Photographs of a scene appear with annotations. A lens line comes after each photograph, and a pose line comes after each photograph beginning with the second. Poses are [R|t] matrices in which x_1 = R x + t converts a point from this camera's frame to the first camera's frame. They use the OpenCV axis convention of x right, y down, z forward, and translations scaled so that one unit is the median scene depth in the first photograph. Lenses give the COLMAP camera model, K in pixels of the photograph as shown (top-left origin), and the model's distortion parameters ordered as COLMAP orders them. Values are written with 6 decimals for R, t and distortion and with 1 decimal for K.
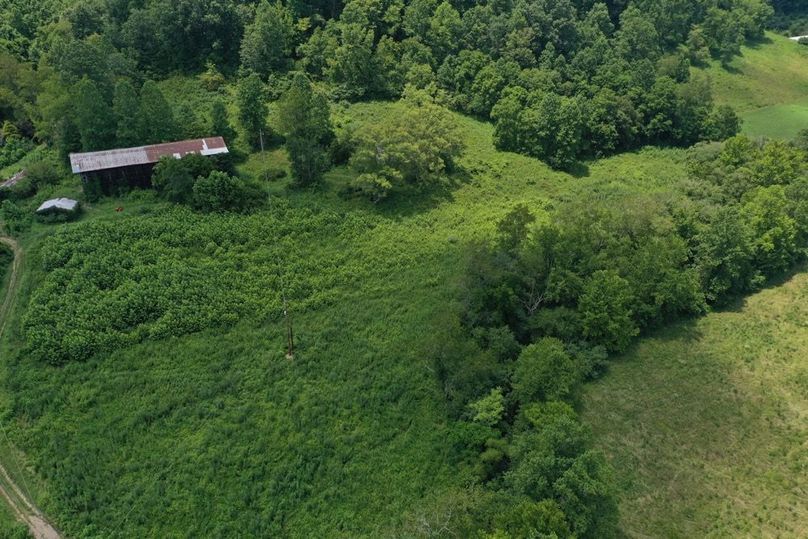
lens RADIAL K [[639.1, 0, 403.0], [0, 639.1, 268.6], [0, 0, 1]] dist [0.004629, 0.004774]
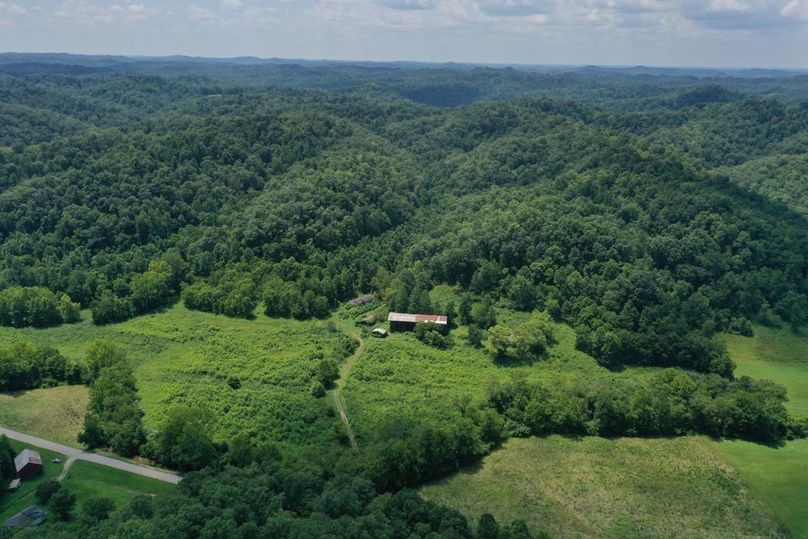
lens RADIAL K [[639.1, 0, 403.0], [0, 639.1, 268.6], [0, 0, 1]] dist [0.004629, 0.004774]
pose [[0.844556, 0.161904, -0.510403, 0.972821], [-0.272529, 0.950469, -0.149453, 0.029852], [0.460926, 0.265321, 0.846848, -1.446747]]
